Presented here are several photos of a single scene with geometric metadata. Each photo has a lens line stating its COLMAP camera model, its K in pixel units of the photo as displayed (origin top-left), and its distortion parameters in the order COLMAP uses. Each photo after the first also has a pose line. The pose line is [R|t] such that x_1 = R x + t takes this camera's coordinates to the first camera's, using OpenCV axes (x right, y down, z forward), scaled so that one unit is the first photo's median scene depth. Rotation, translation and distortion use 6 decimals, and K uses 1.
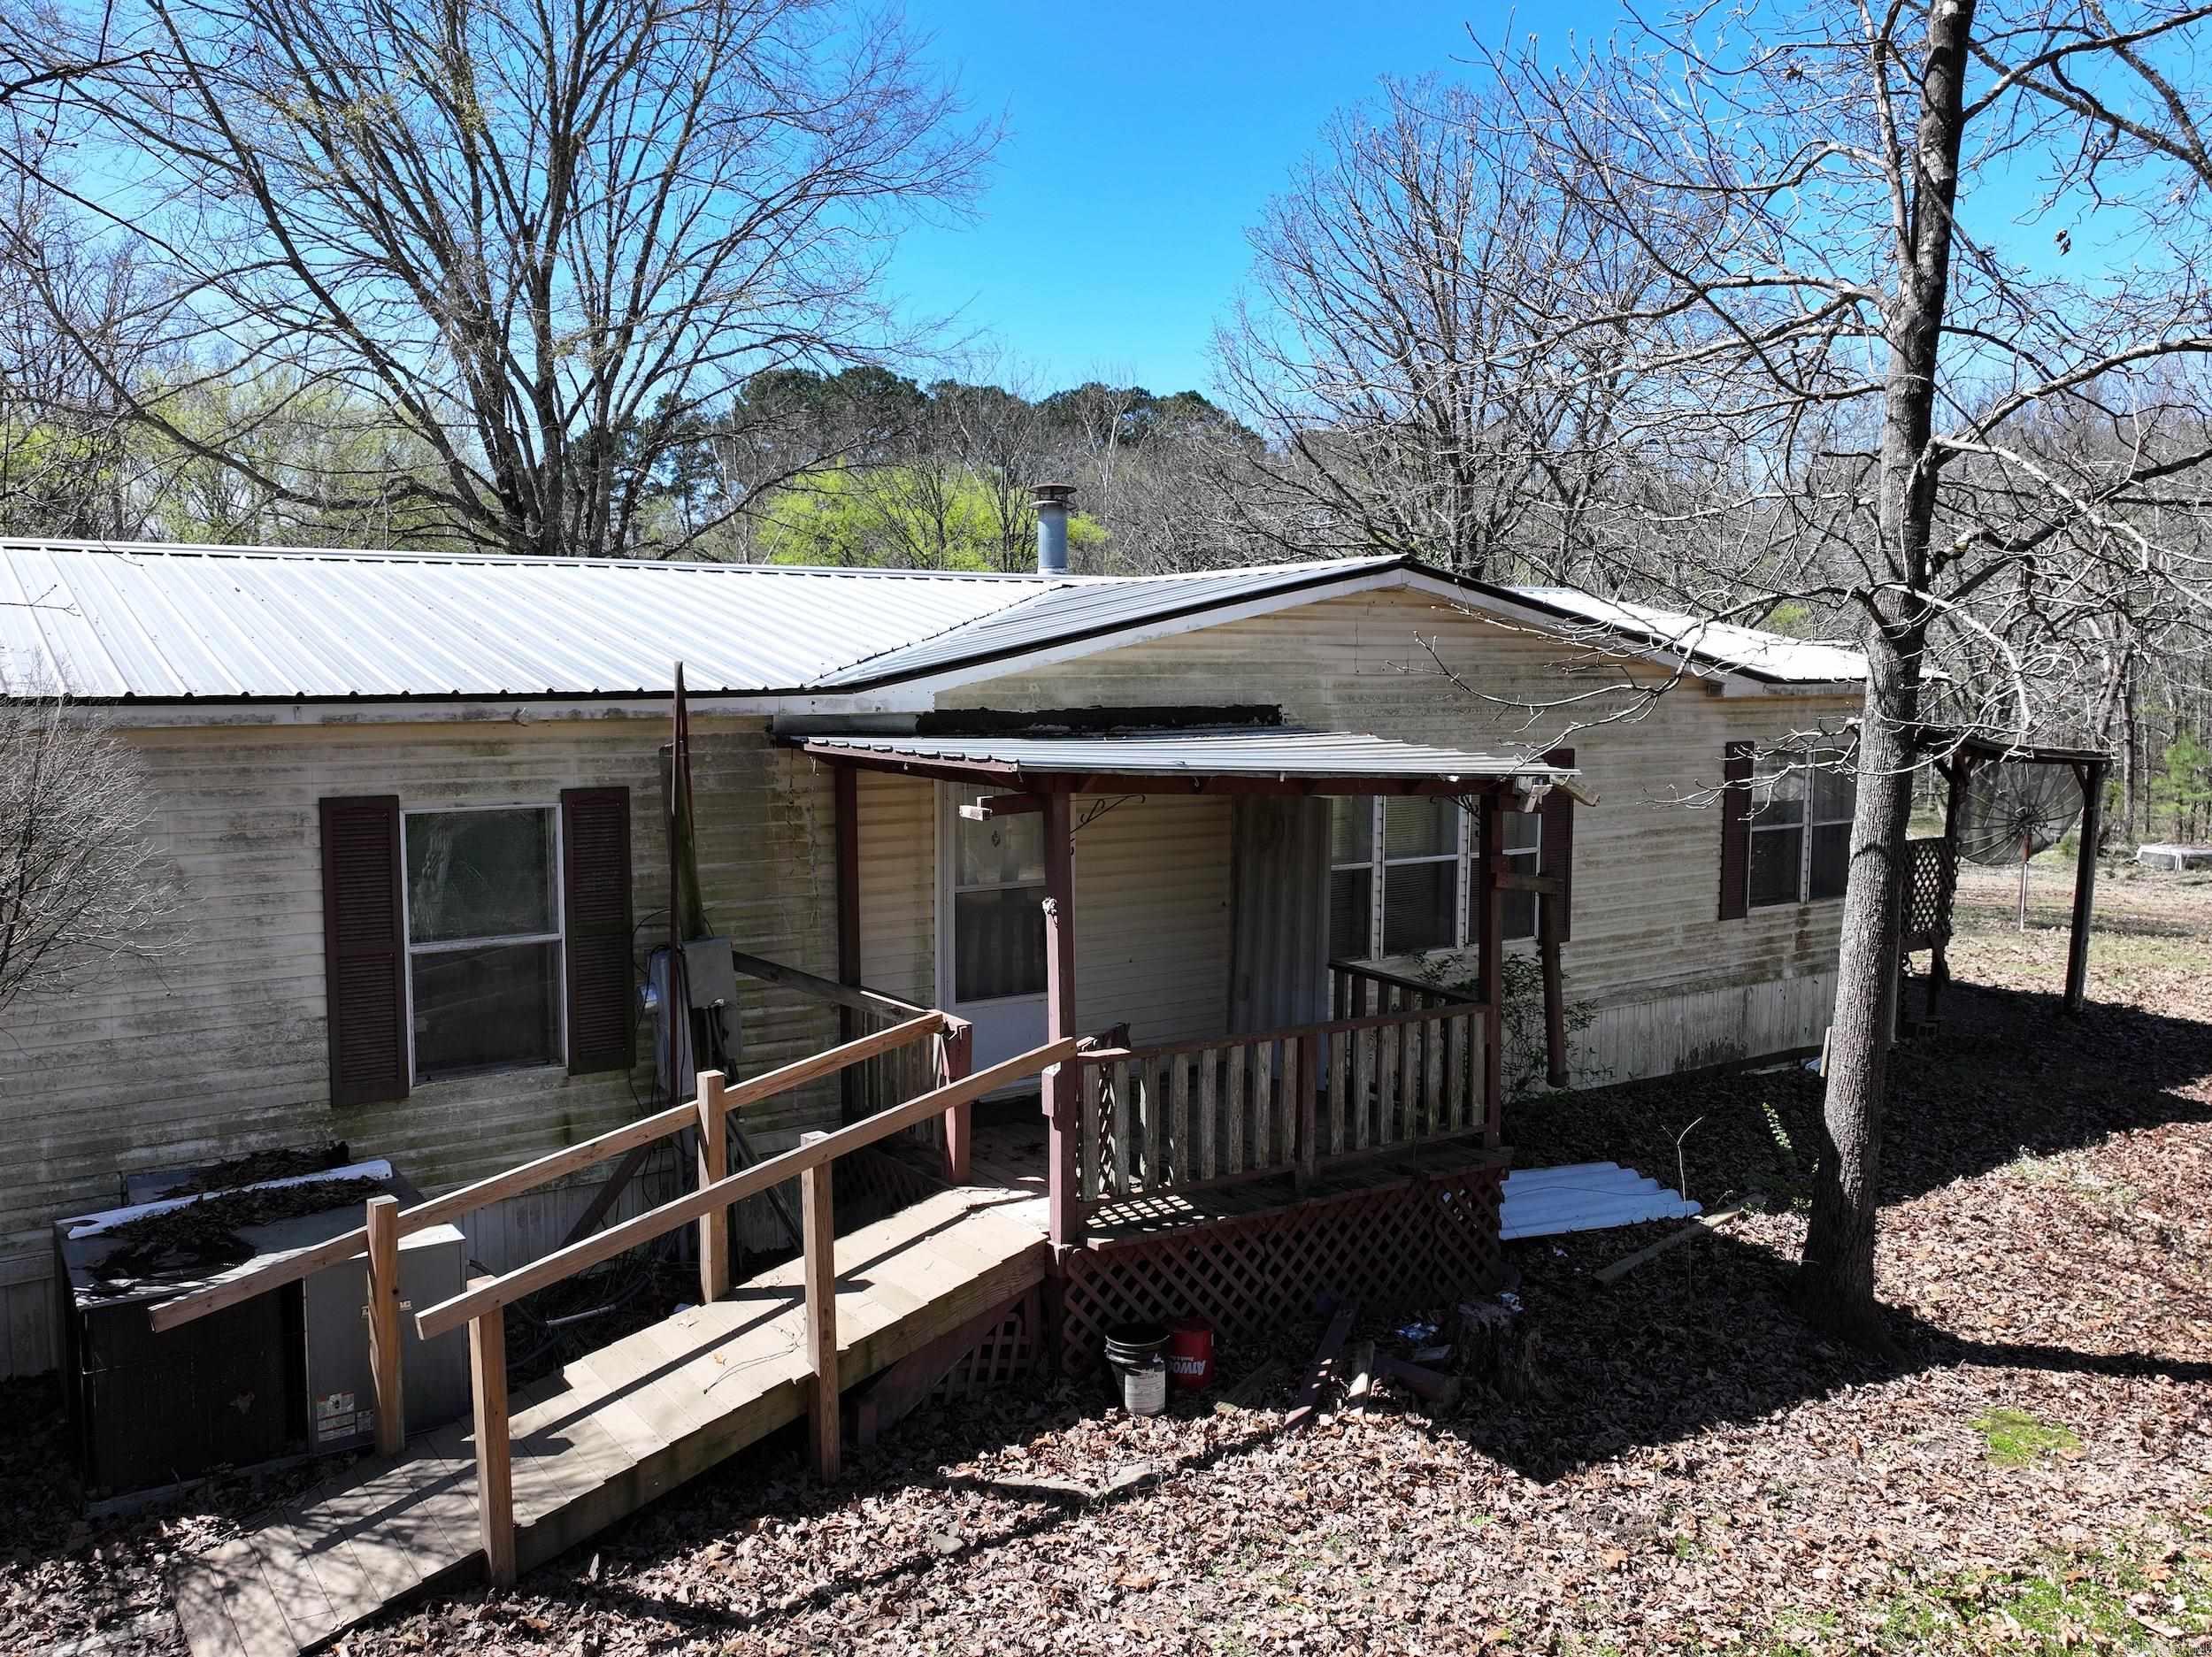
lens RADIAL K [[1739.7, 0, 1106.0], [0, 1739.7, 828.5], [0, 0, 1]] dist [0.013310, 0.005190]
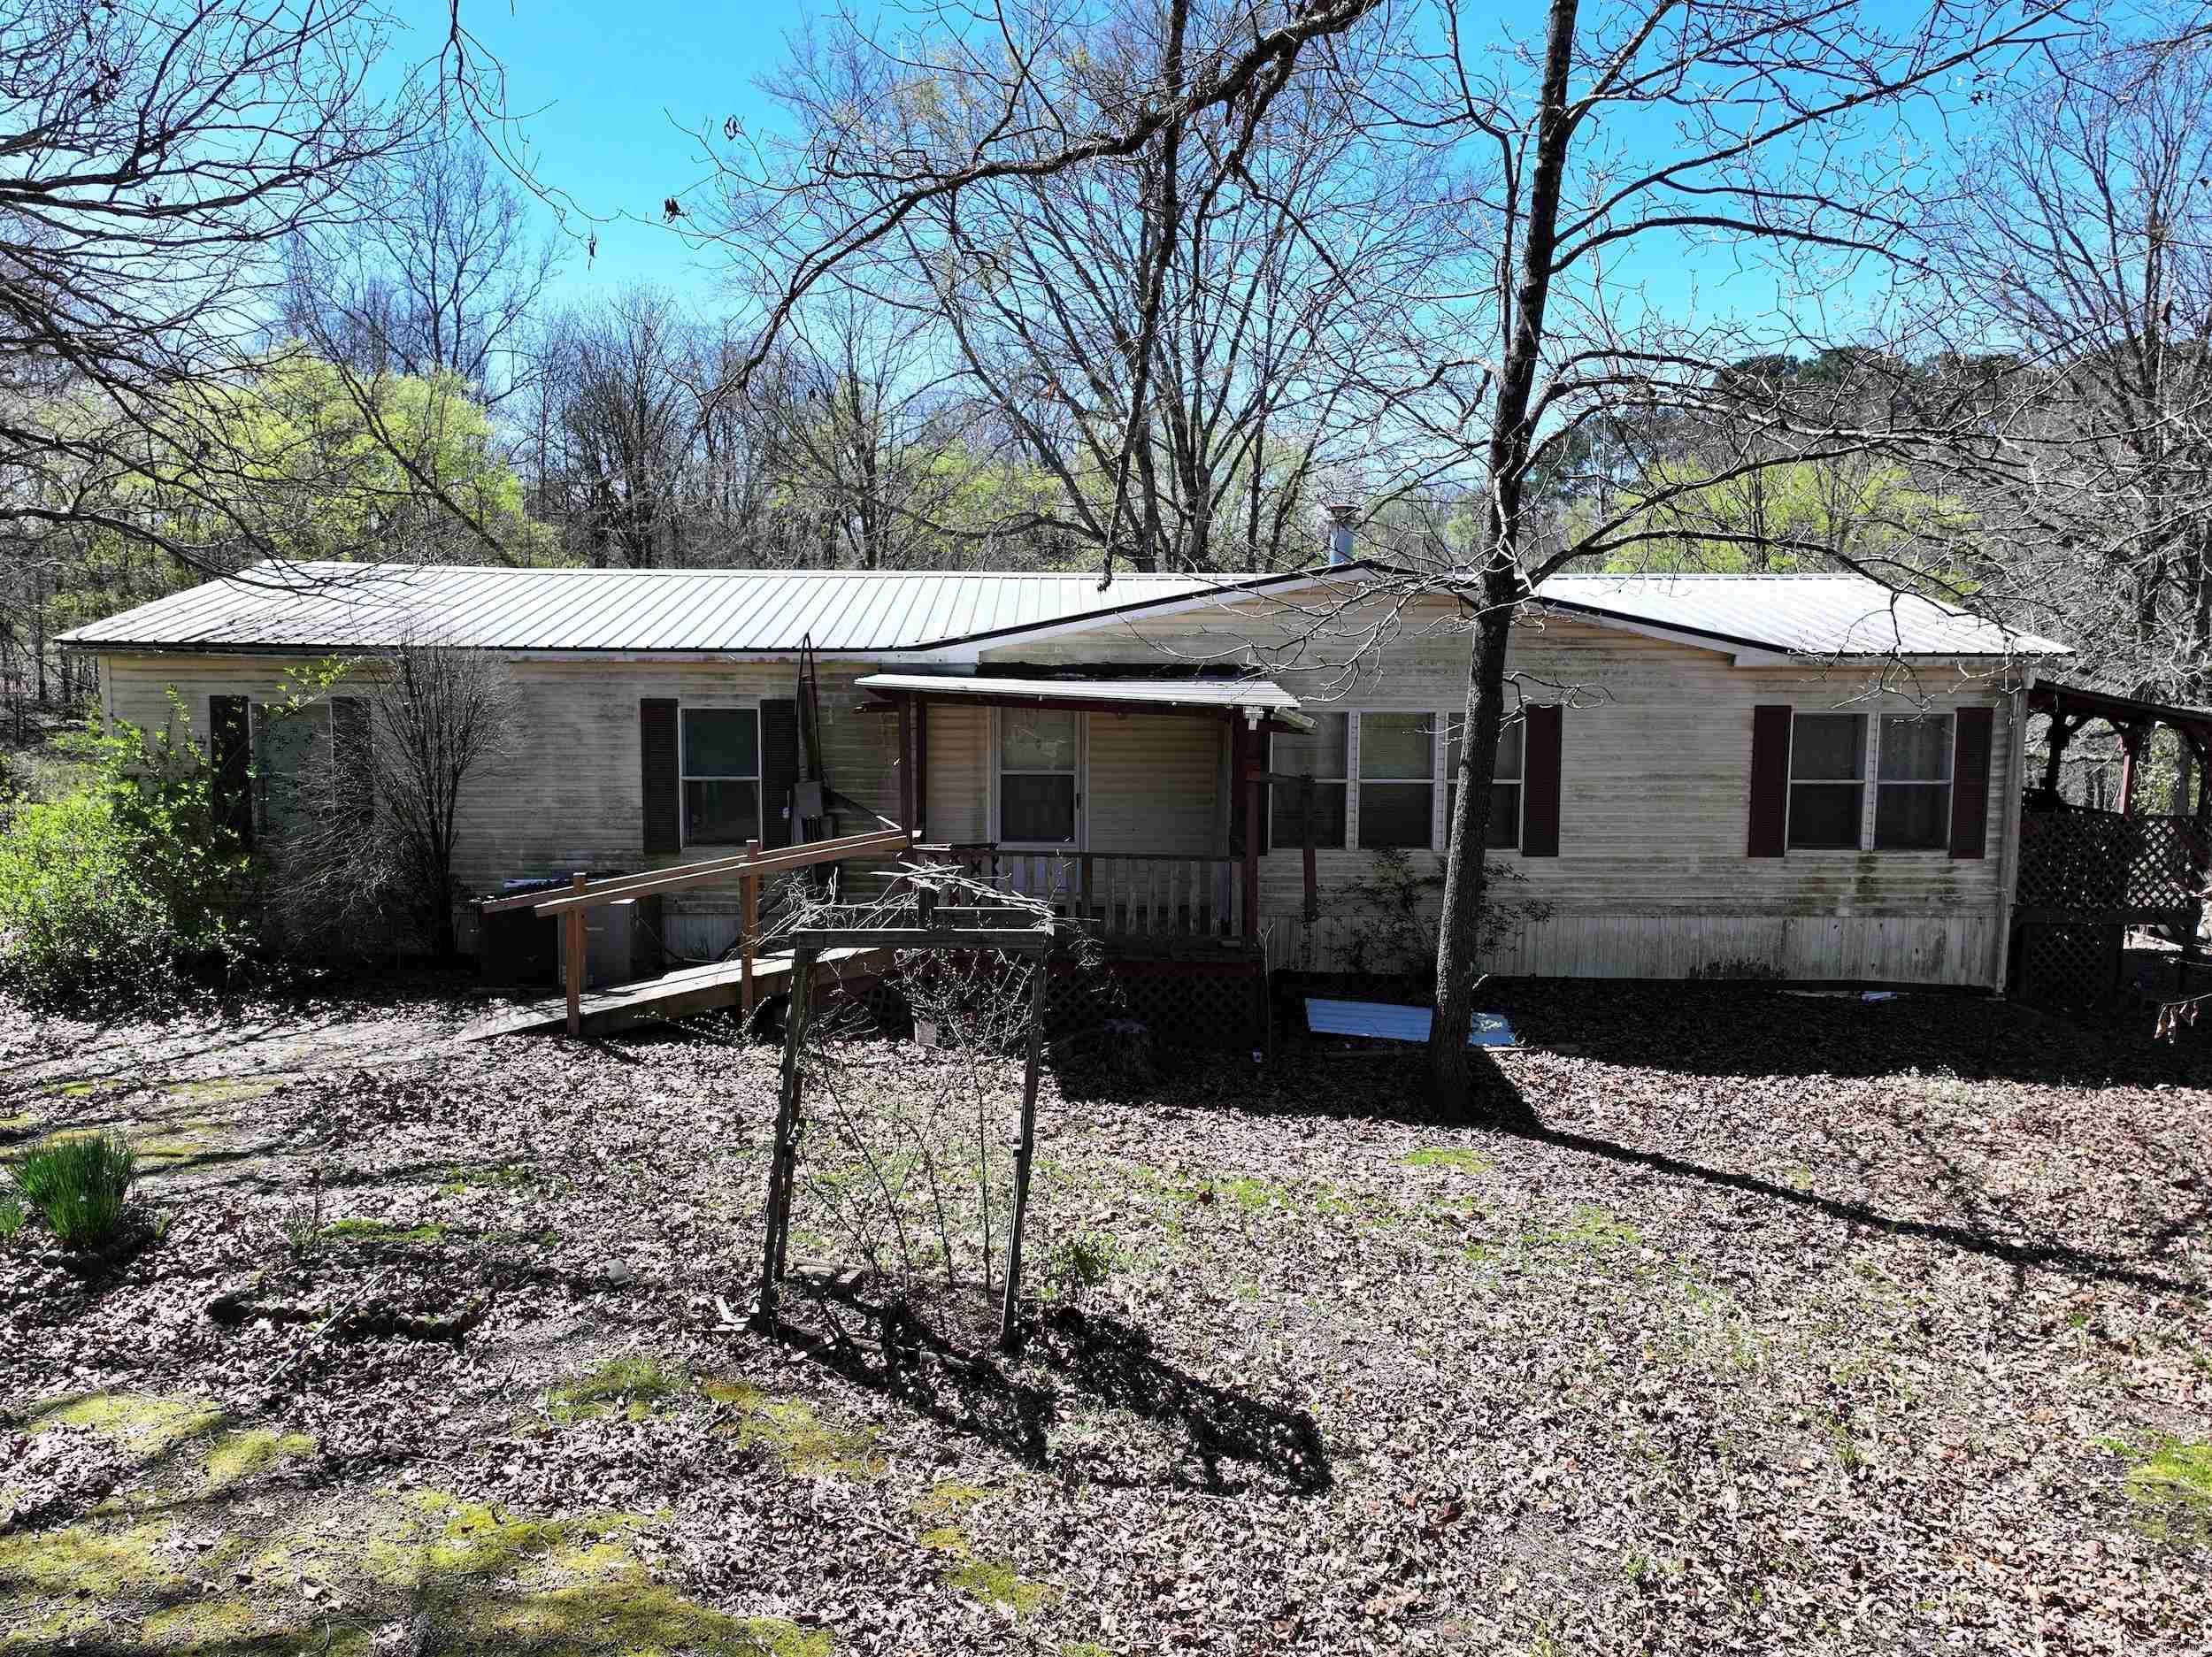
lens RADIAL K [[1739.7, 0, 1106.0], [0, 1739.7, 828.5], [0, 0, 1]] dist [0.013310, 0.005190]
pose [[0.836519, 0.060307, -0.544610, 0.948316], [-0.057430, 0.998100, 0.022310, 0.048514], [0.544920, 0.012614, 0.838393, -0.341535]]
